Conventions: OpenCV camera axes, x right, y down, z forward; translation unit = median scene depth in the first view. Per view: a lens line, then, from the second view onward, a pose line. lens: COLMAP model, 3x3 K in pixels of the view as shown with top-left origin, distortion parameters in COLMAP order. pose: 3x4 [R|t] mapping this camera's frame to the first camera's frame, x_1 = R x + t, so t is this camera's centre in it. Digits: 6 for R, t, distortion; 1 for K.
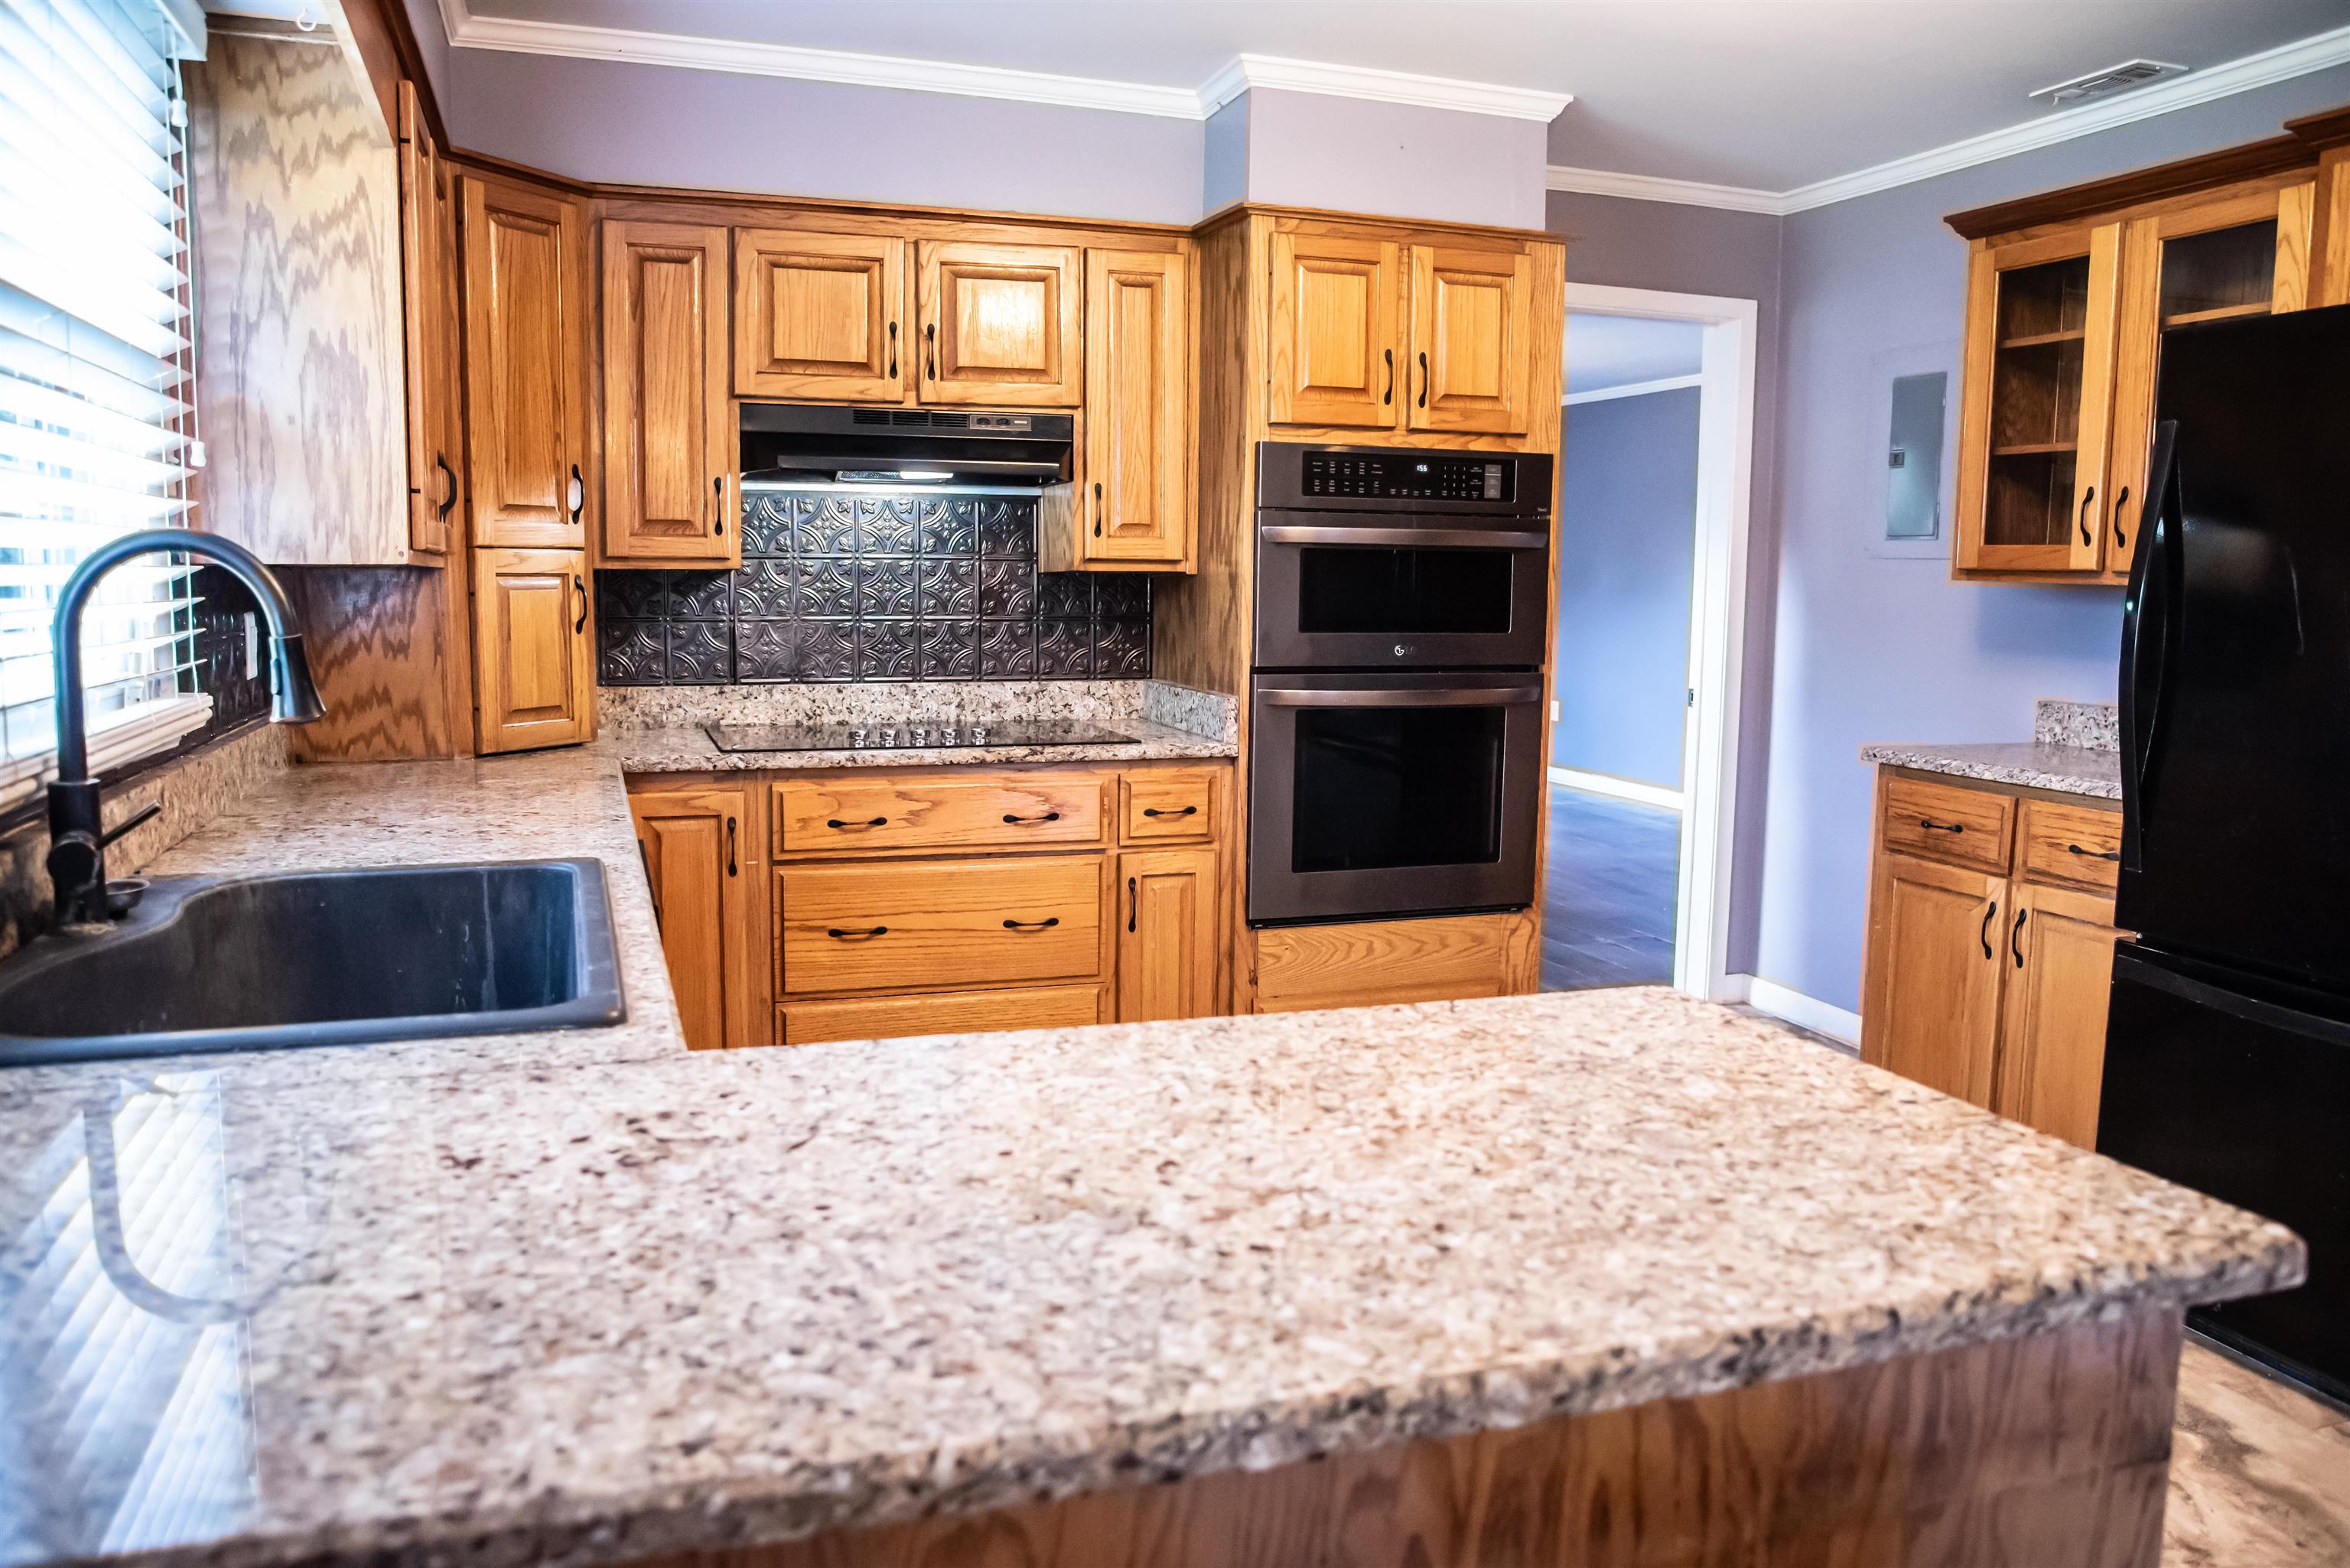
lens RADIAL K [[1724.8, 0, 1185.7], [0, 1724.8, 791.2], [0, 0, 1]] dist [-0.106277, 0.080536]
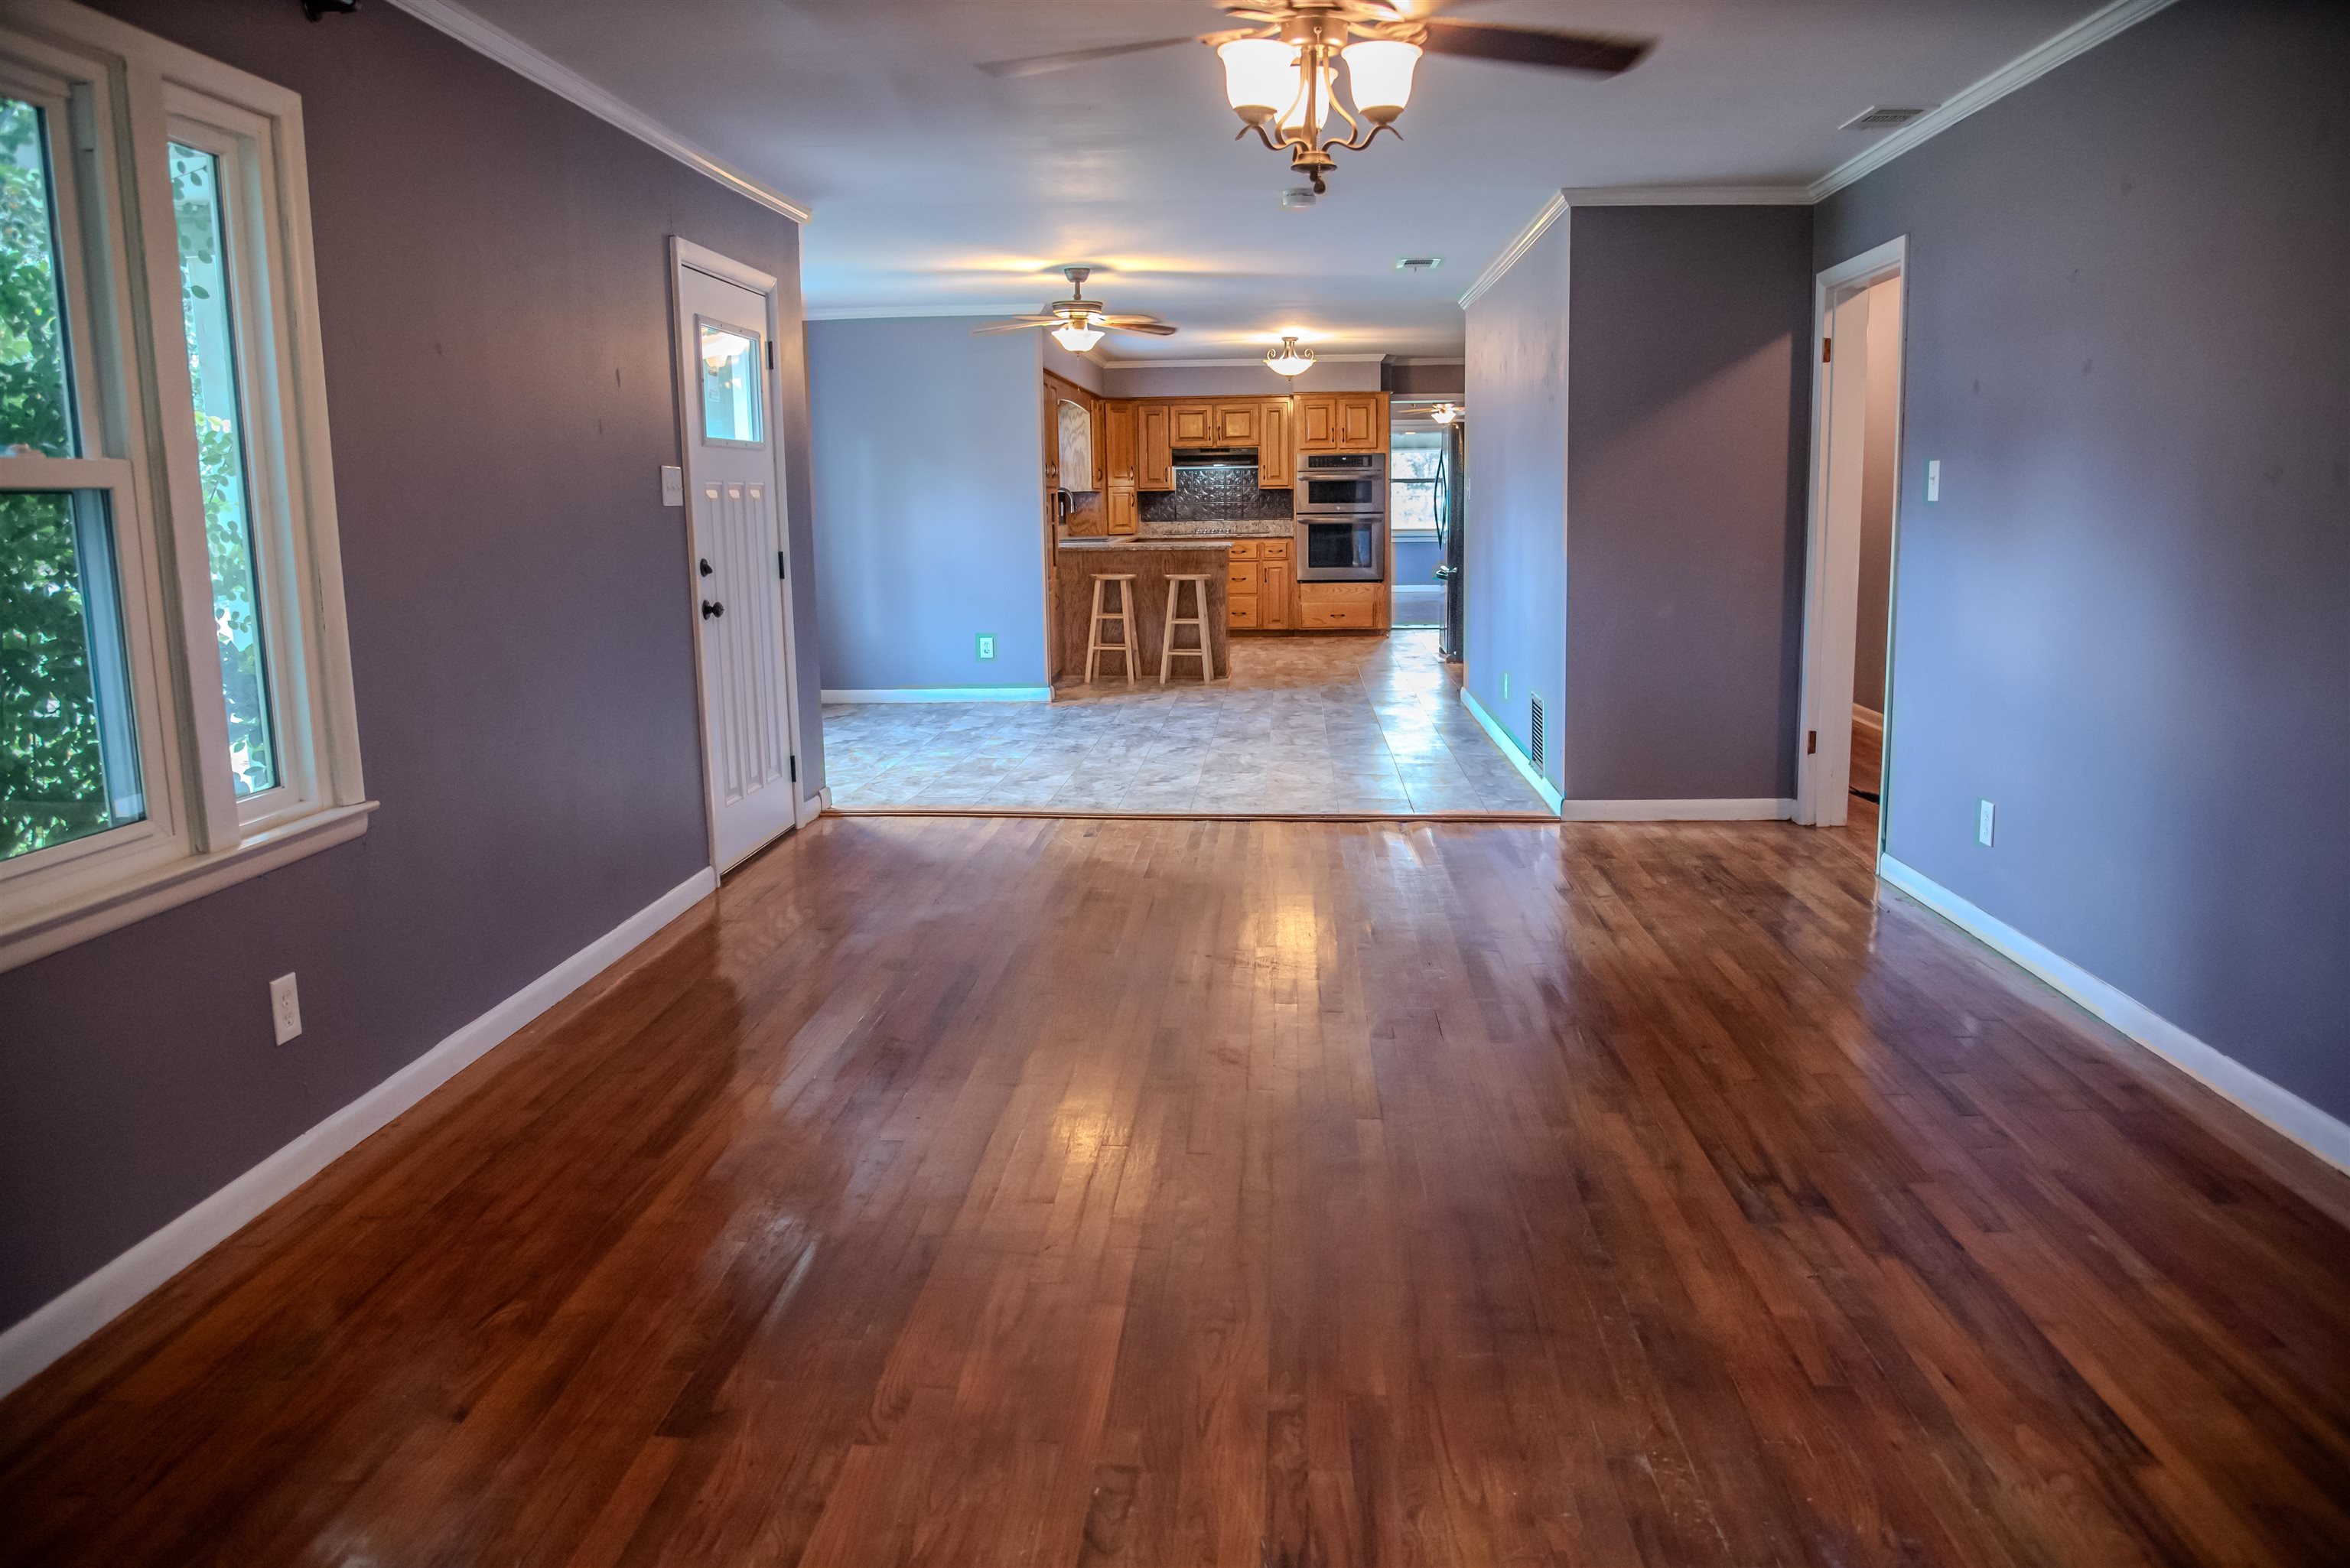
lens RADIAL K [[1667.9, 0, 1143.2], [0, 1667.9, 787.0], [0, 0, 1]] dist [-0.102947, 0.066625]
pose [[0.911737, 0.043820, -0.408430, 1.275348], [-0.022752, 0.998155, 0.056301, 0.339065], [0.410143, -0.042039, 0.911052, -2.556258]]
